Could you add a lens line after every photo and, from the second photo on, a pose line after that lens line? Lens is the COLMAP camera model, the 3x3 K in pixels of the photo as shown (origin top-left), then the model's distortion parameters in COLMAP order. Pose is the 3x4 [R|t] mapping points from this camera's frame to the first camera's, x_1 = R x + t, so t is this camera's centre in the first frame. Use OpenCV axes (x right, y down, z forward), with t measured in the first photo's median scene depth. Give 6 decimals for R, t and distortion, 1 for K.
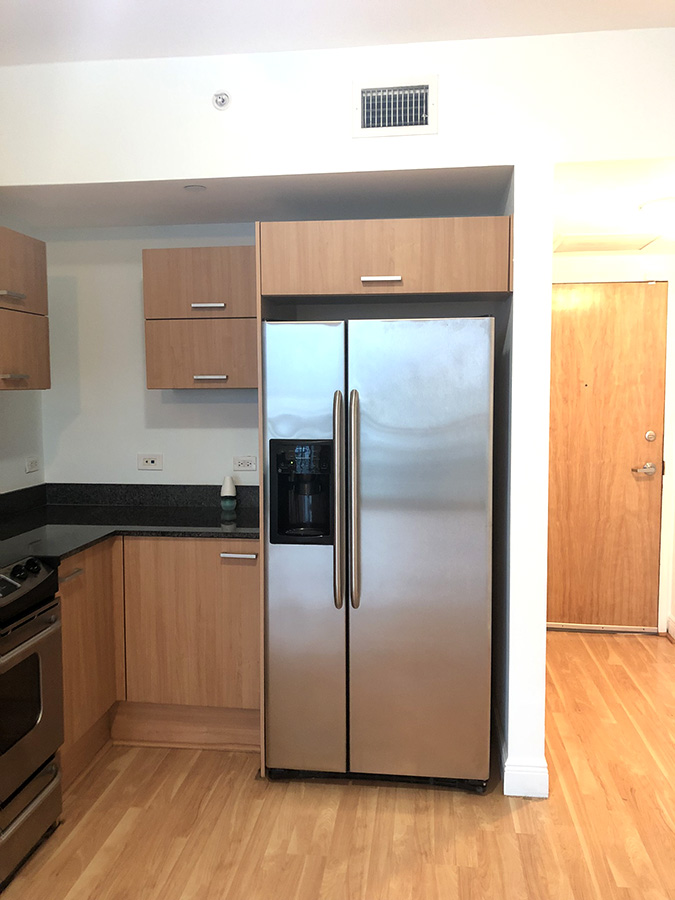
lens RADIAL K [[739.0, 0, 335.6], [0, 739.0, 449.8], [0, 0, 1]] dist [0.049695, -0.048579]
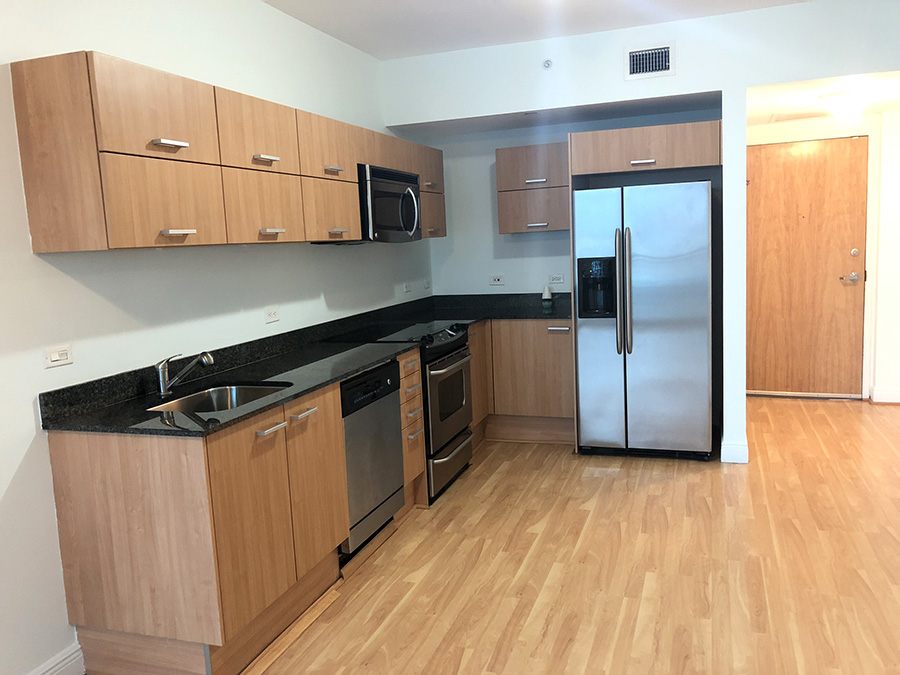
lens RADIAL K [[739.0, 0, 451.1], [0, 739.0, 340.3], [0, 0, 1]] dist [0.049695, -0.048579]
pose [[0.977305, -0.014329, -0.211350, -0.013672], [0.026705, 0.998084, 0.055820, 0.070563], [0.210145, -0.060197, 0.975815, -0.757601]]
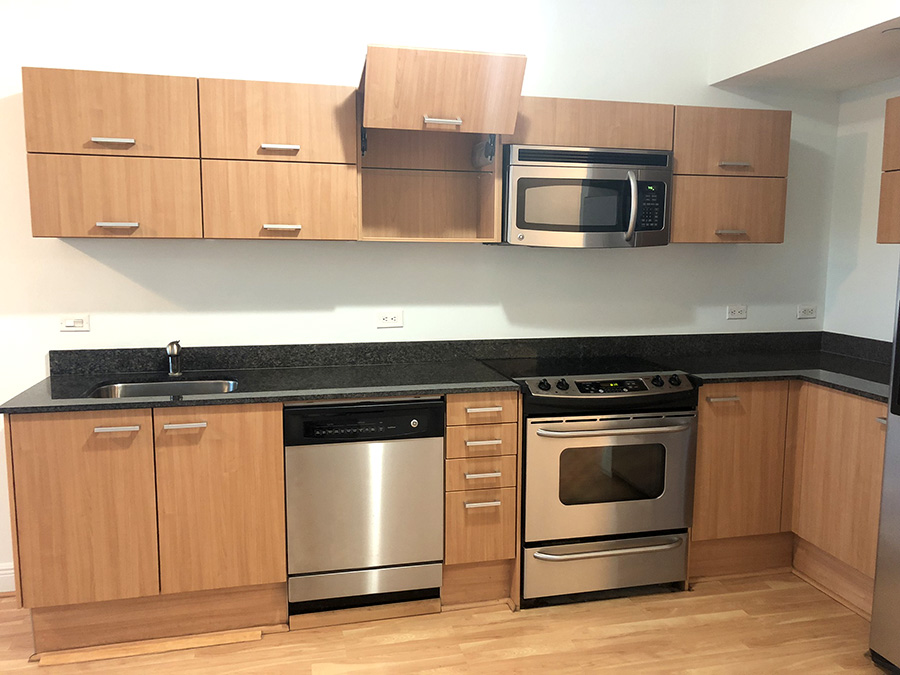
lens RADIAL K [[739.0, 0, 455.9], [0, 739.0, 334.9], [0, 0, 1]] dist [0.049695, -0.048579]
pose [[0.352199, 0.123812, -0.927700, 0.549490], [-0.087010, 0.991250, 0.099260, -0.013635], [0.931872, 0.045760, 0.359890, 0.151716]]
